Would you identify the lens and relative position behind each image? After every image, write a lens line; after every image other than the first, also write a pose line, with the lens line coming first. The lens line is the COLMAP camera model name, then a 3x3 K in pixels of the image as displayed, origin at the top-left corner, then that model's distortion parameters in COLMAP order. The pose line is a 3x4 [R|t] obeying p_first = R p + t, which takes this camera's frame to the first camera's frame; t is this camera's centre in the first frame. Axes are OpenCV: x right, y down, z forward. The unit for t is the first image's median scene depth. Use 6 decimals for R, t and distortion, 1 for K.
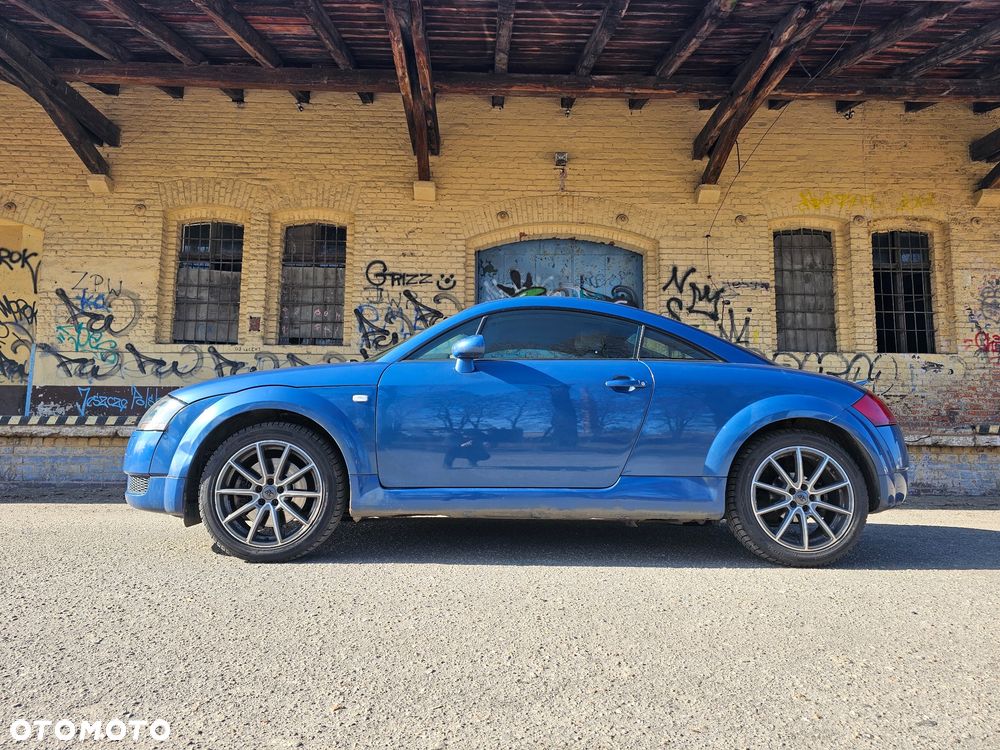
lens RADIAL K [[659.1, 0, 500.0], [0, 659.1, 375.0], [0, 0, 1]] dist [0.089802, -0.074979]
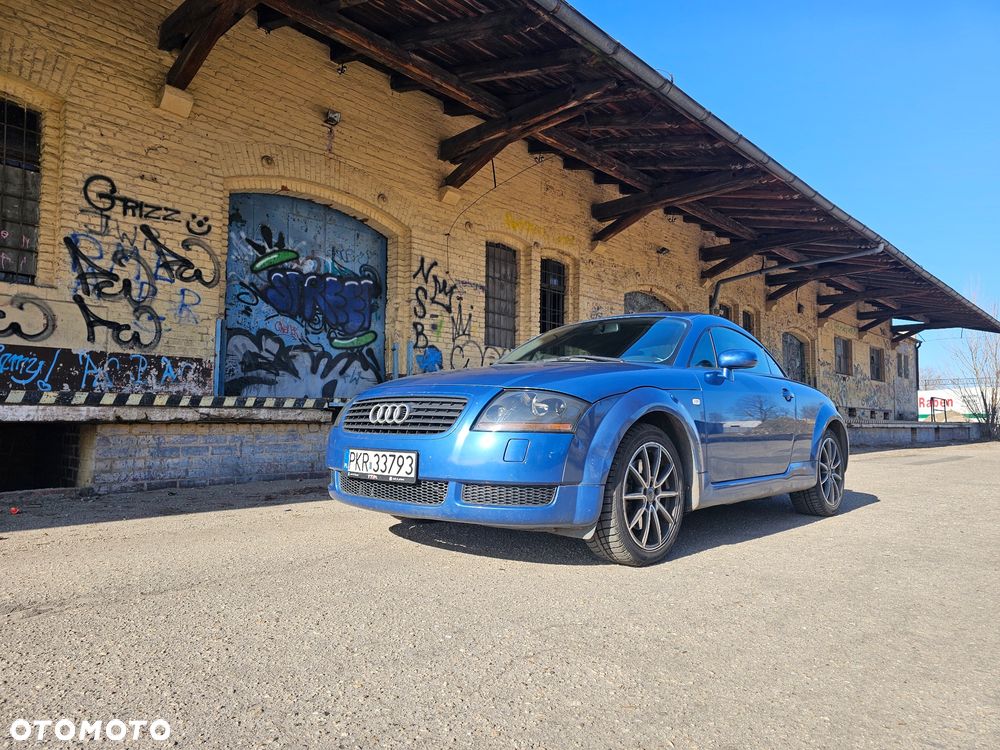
lens RADIAL K [[665.0, 0, 504.1], [0, 665.0, 389.0], [0, 0, 1]] dist [0.085017, -0.076348]
pose [[0.704245, 0.033667, 0.709158, -0.394168], [-0.081457, 0.996110, 0.033603, -0.000302], [-0.705268, -0.081430, 0.704248, 0.143134]]
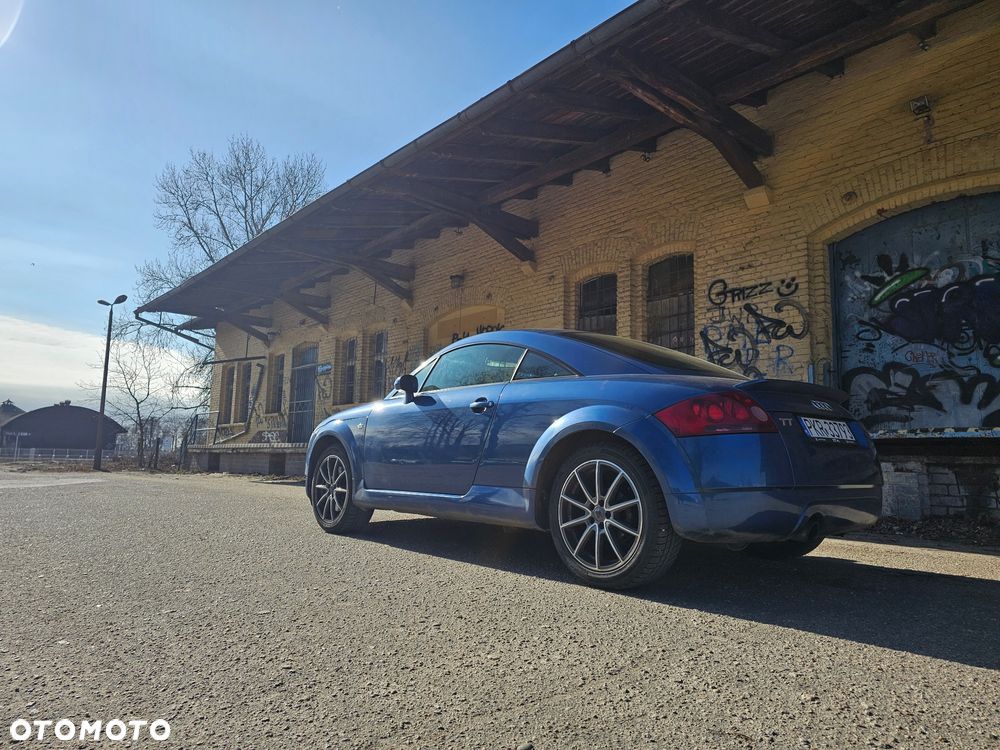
lens RADIAL K [[659.1, 0, 500.0], [0, 659.1, 375.0], [0, 0, 1]] dist [0.089802, -0.074979]
pose [[0.642647, -0.092667, -0.760538, 0.354800], [0.067836, 0.995642, -0.063992, 0.012523], [0.763154, -0.010467, 0.646132, 0.095036]]
